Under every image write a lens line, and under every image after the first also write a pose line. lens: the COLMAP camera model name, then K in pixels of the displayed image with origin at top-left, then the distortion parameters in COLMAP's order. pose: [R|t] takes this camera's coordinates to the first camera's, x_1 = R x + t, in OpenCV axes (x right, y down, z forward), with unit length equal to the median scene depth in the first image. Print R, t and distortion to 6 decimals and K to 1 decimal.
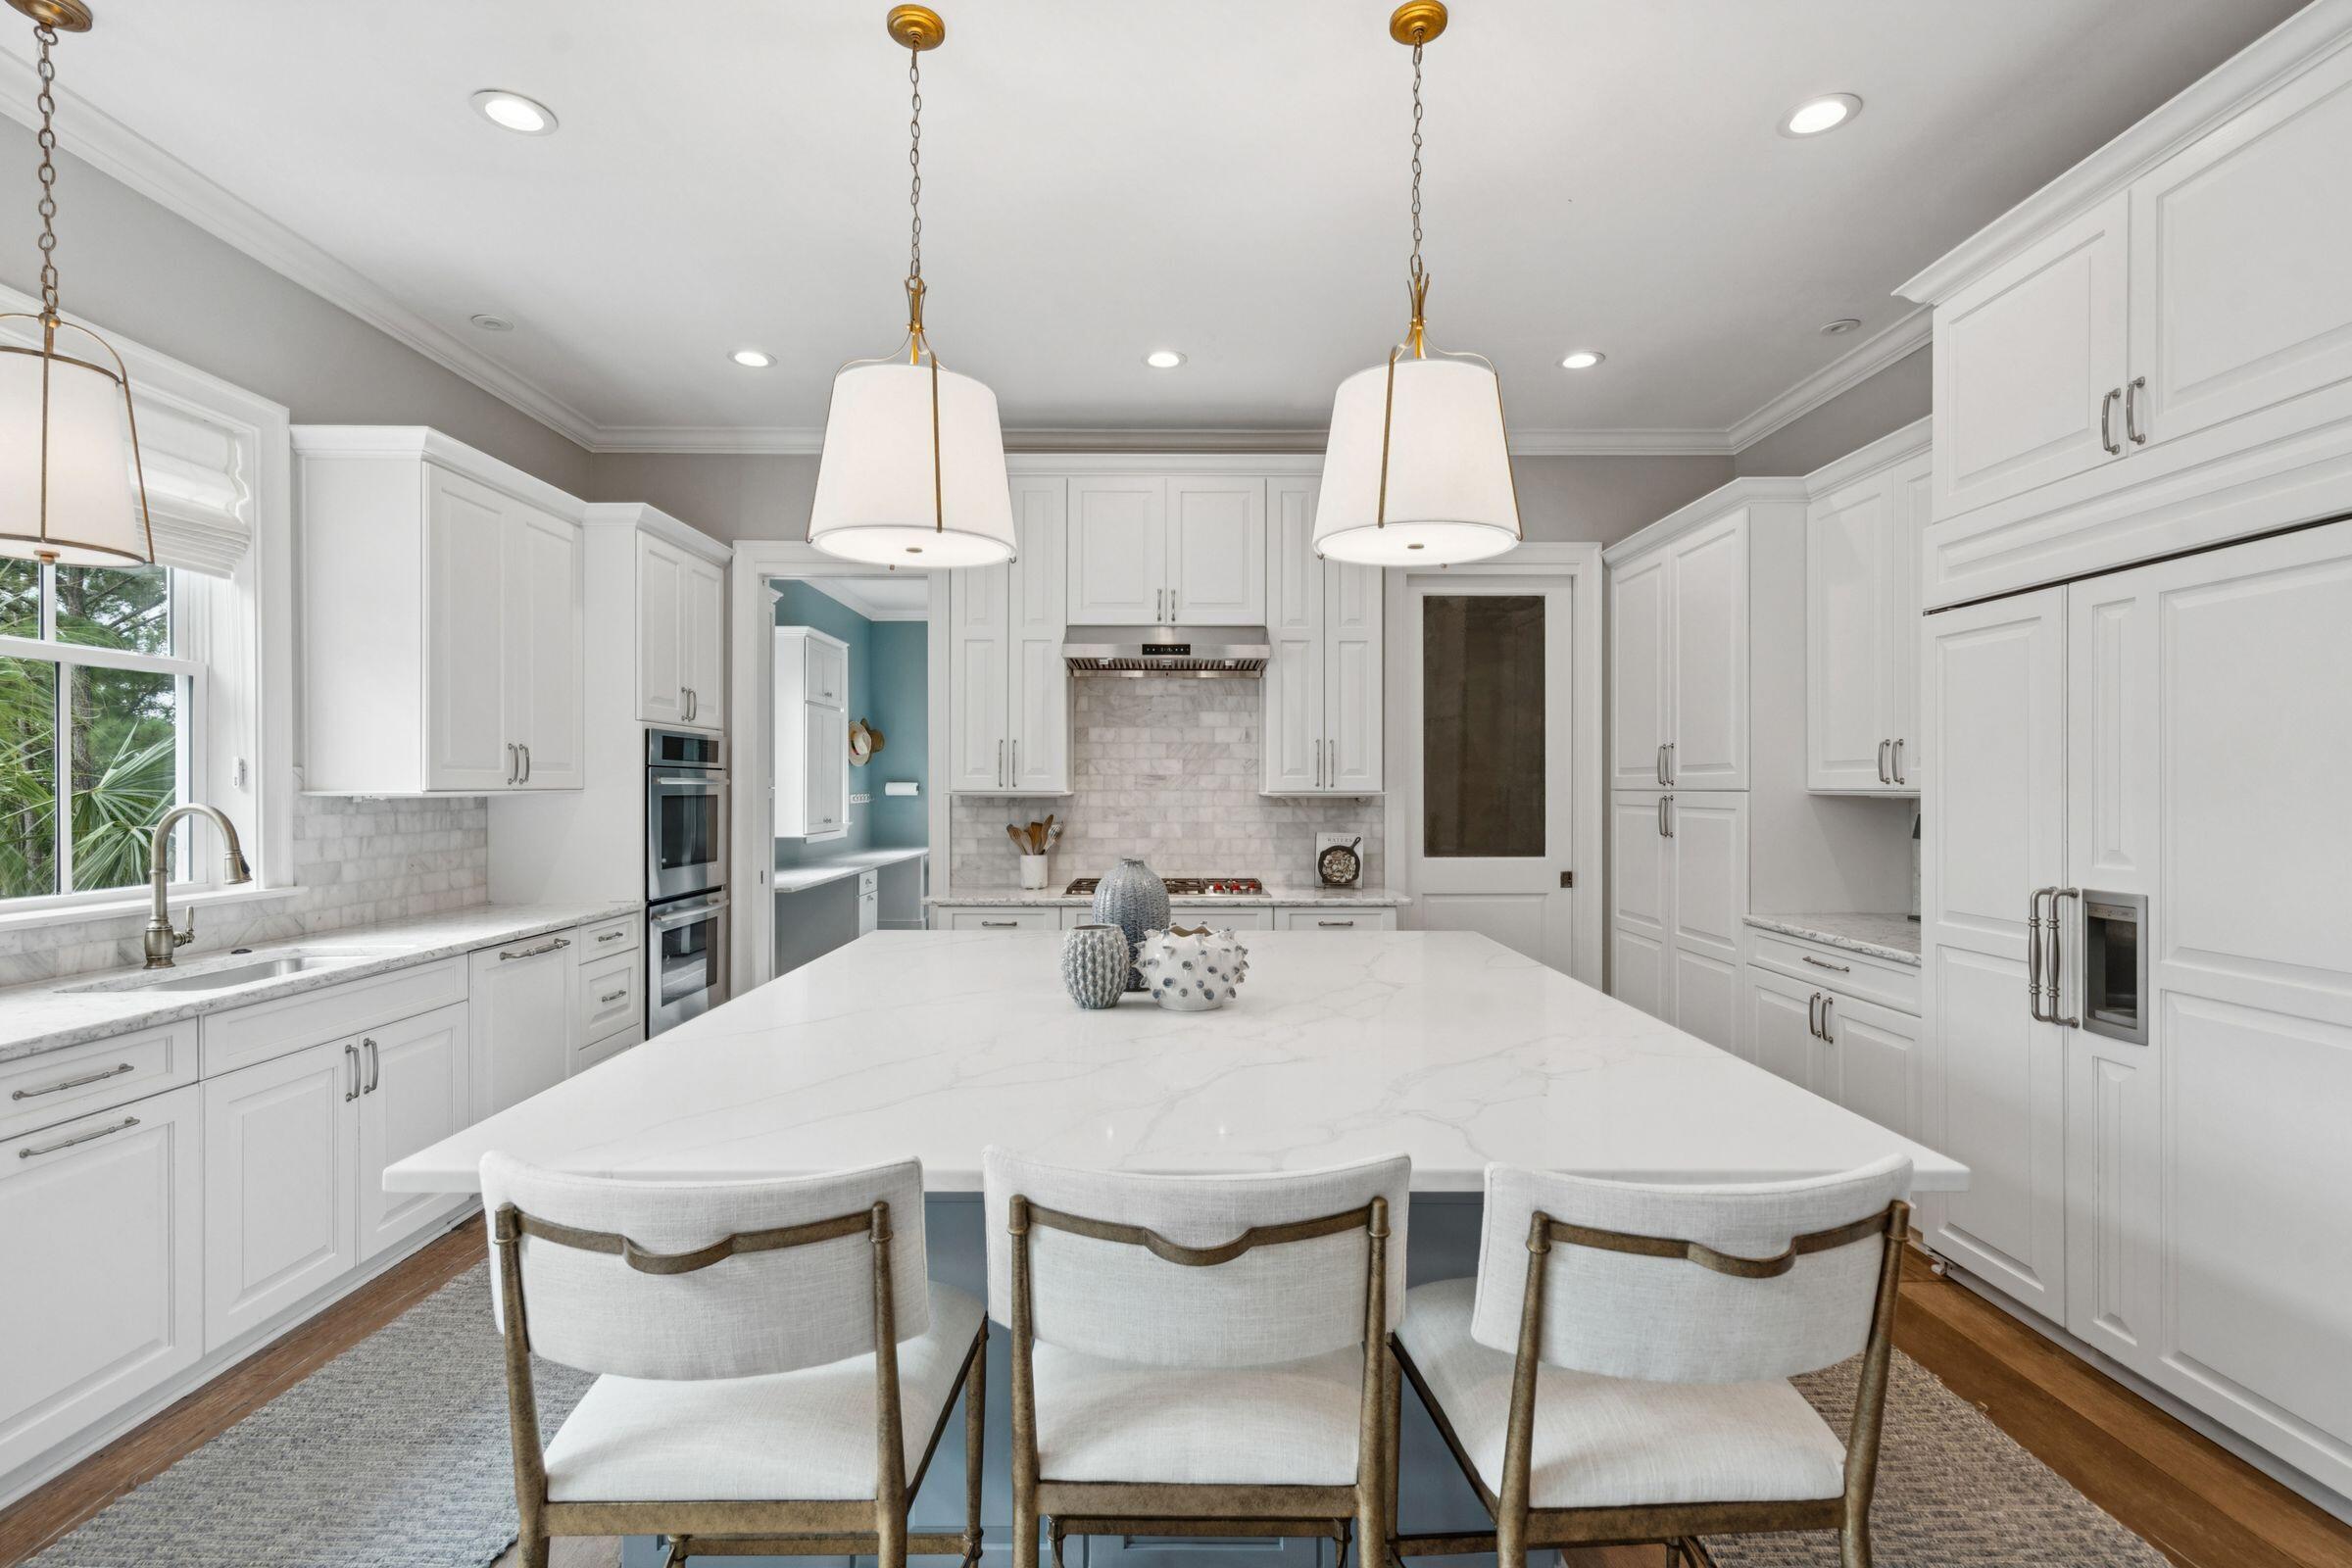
lens RADIAL K [[1078.6, 0, 1166.2], [0, 1078.6, 784.4], [0, 0, 1]] dist [0.003801, 0.002656]
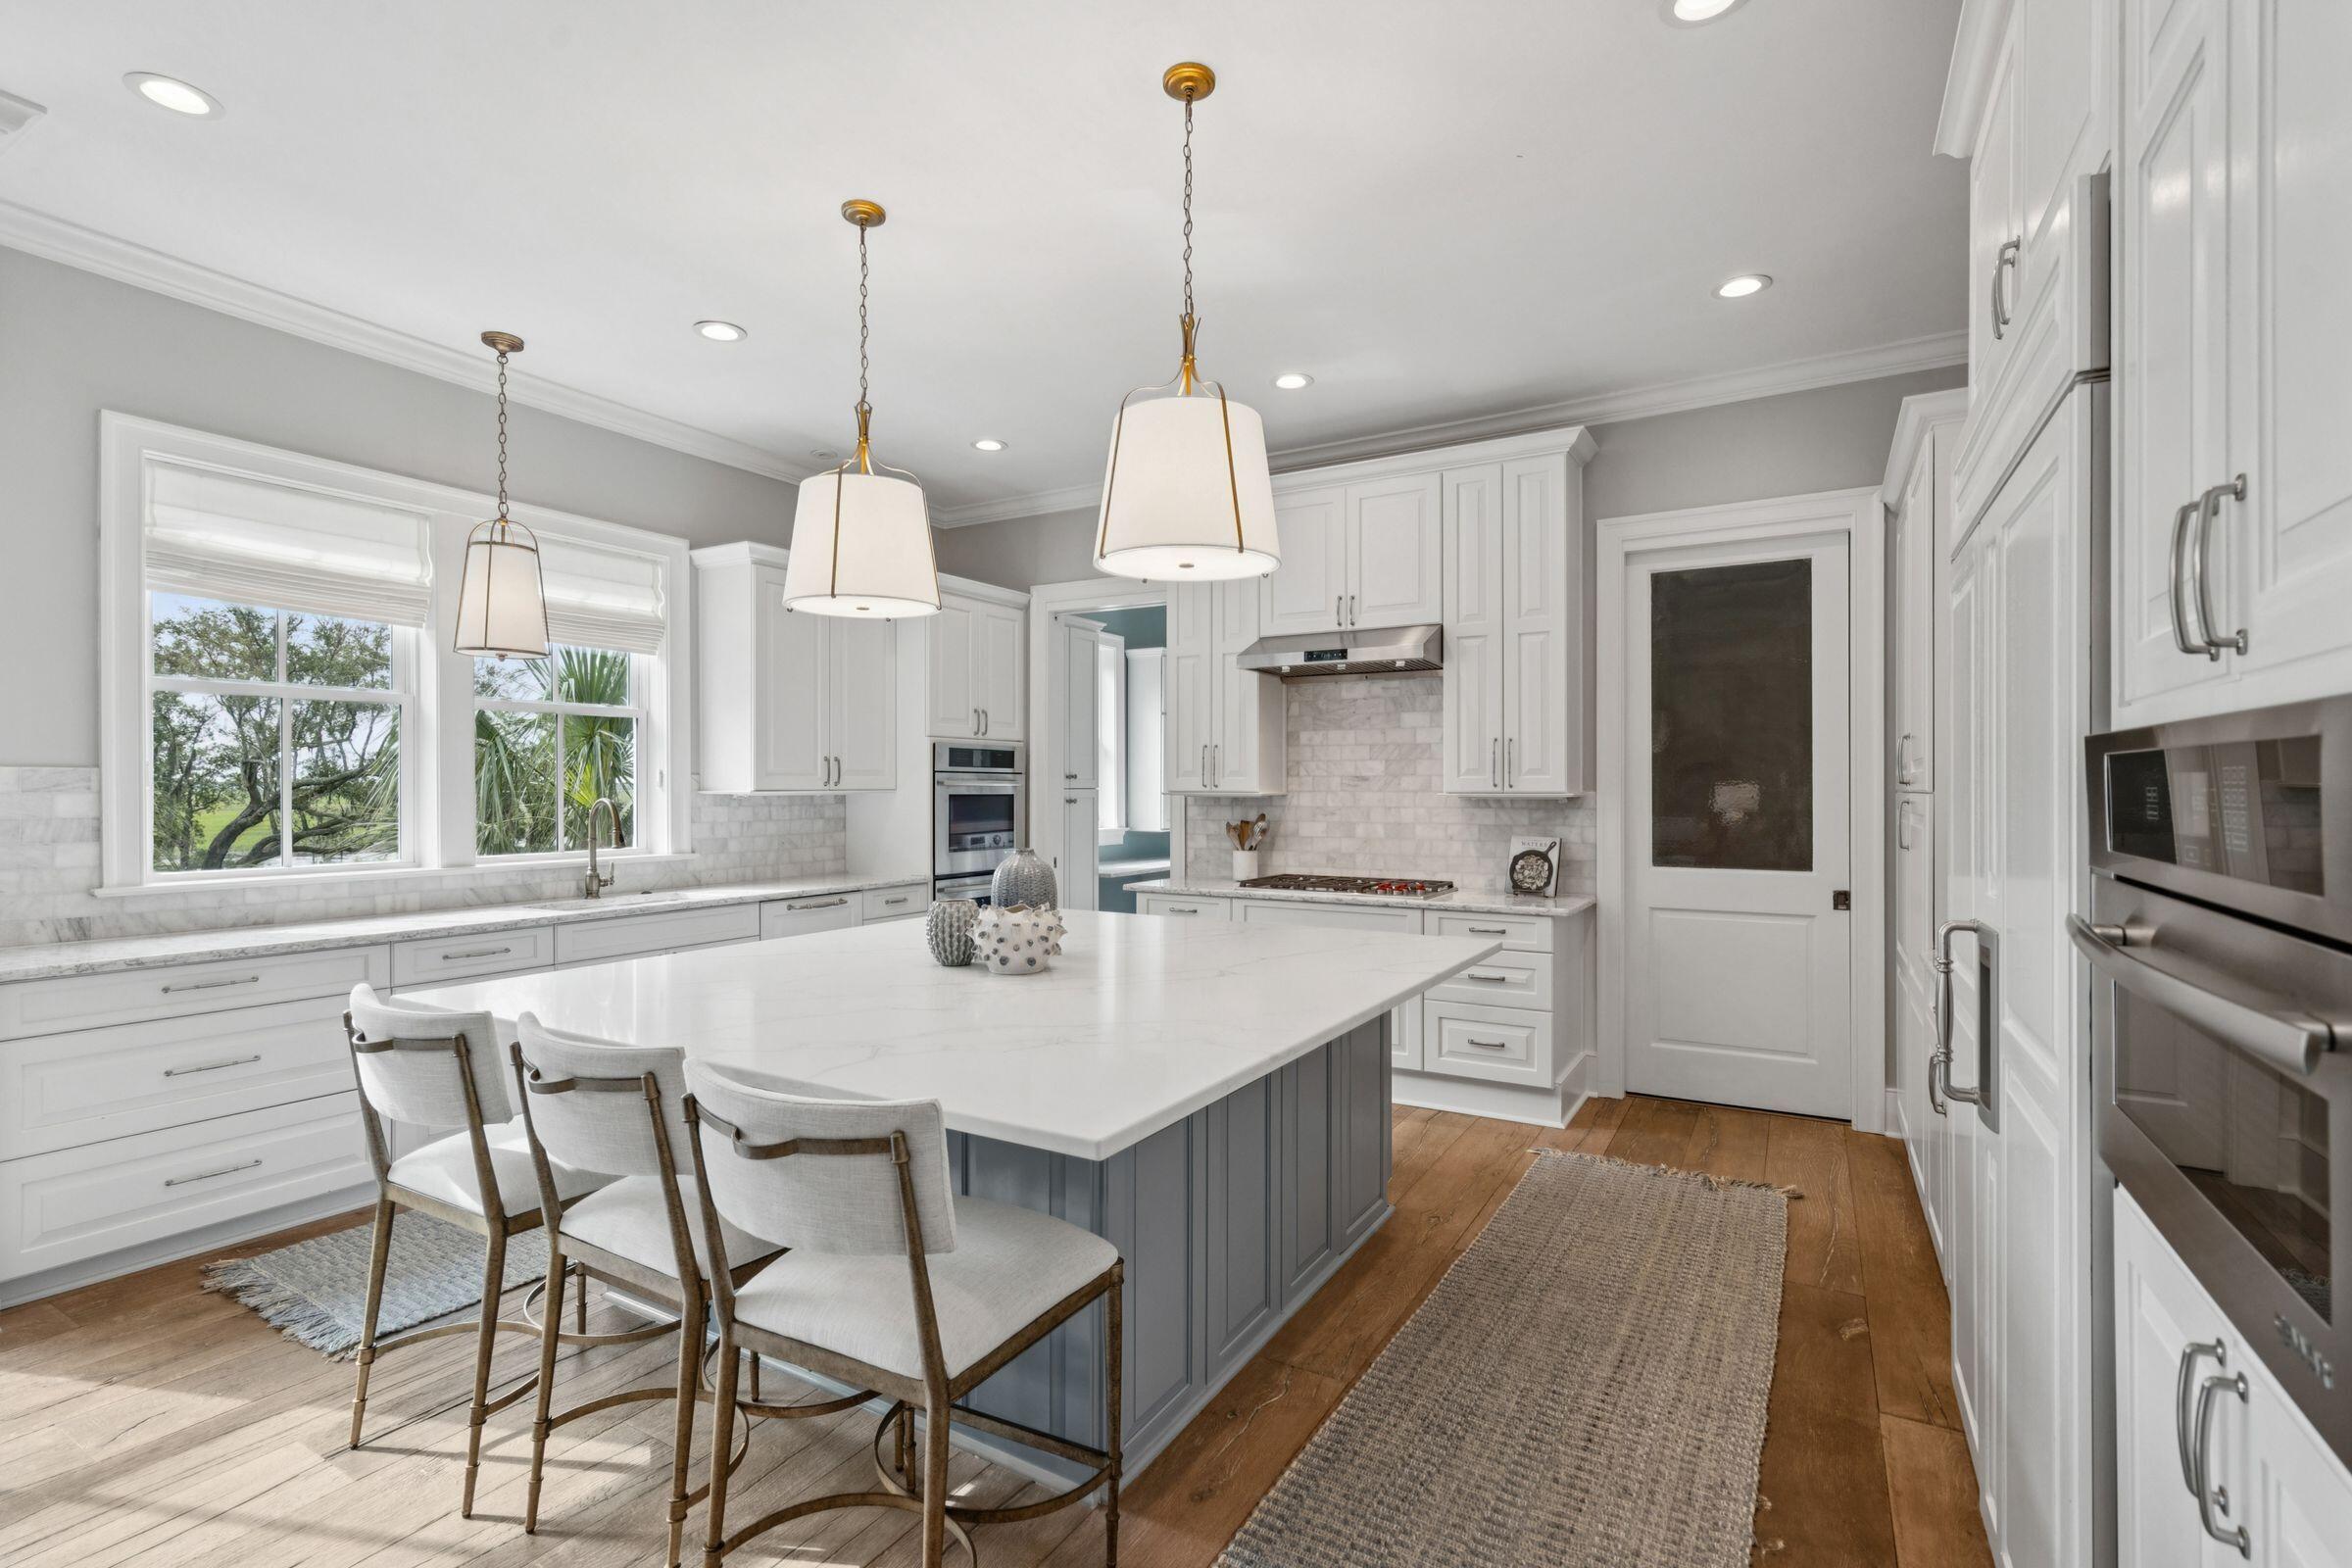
lens RADIAL K [[1078.6, 0, 1157.9], [0, 1078.6, 788.4], [0, 0, 1]] dist [0.003801, 0.002656]
pose [[0.855806, 0.000567, -0.517297, 0.379107], [0.001538, 0.999992, 0.003642, -0.001118], [0.517295, -0.003912, 0.855798, 0.027155]]
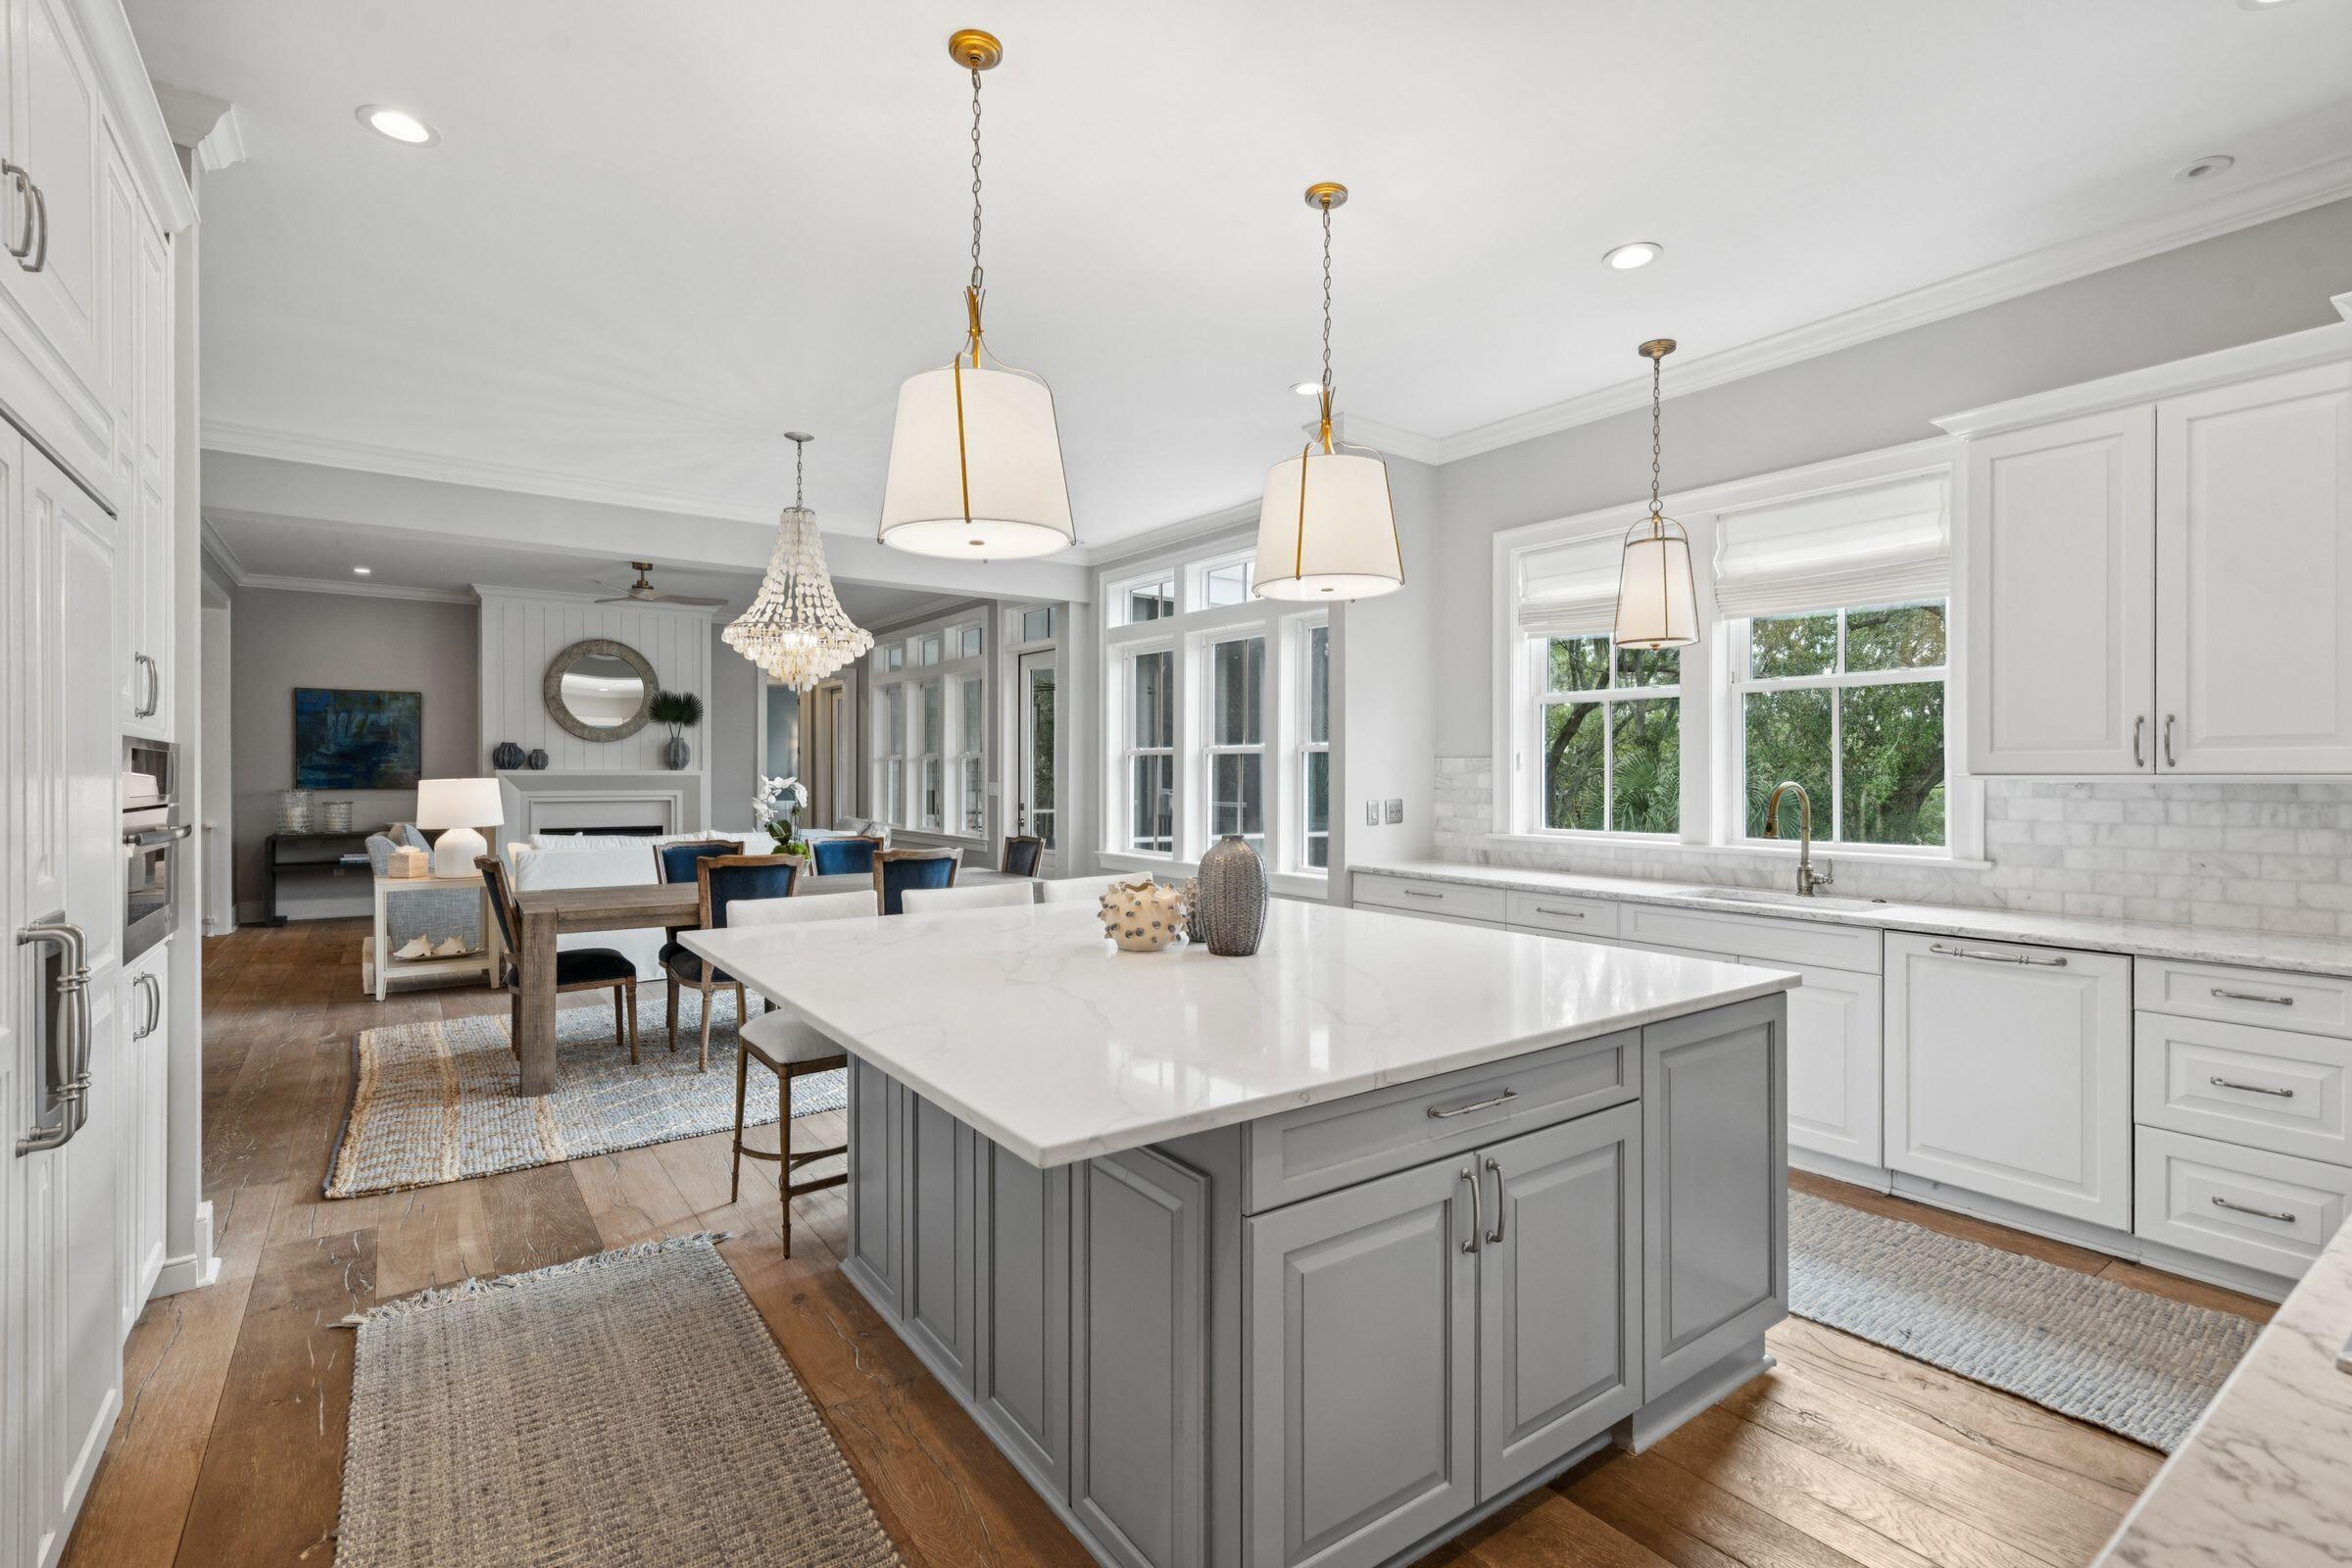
lens RADIAL K [[1078.6, 0, 1179.5], [0, 1078.6, 770.5], [0, 0, 1]] dist [0.003801, 0.002656]
pose [[-0.809545, -0.001967, -0.587054, 0.345077], [0.000555, 0.999991, -0.004116, 0.004404], [0.587057, -0.003657, -0.809537, 0.982369]]
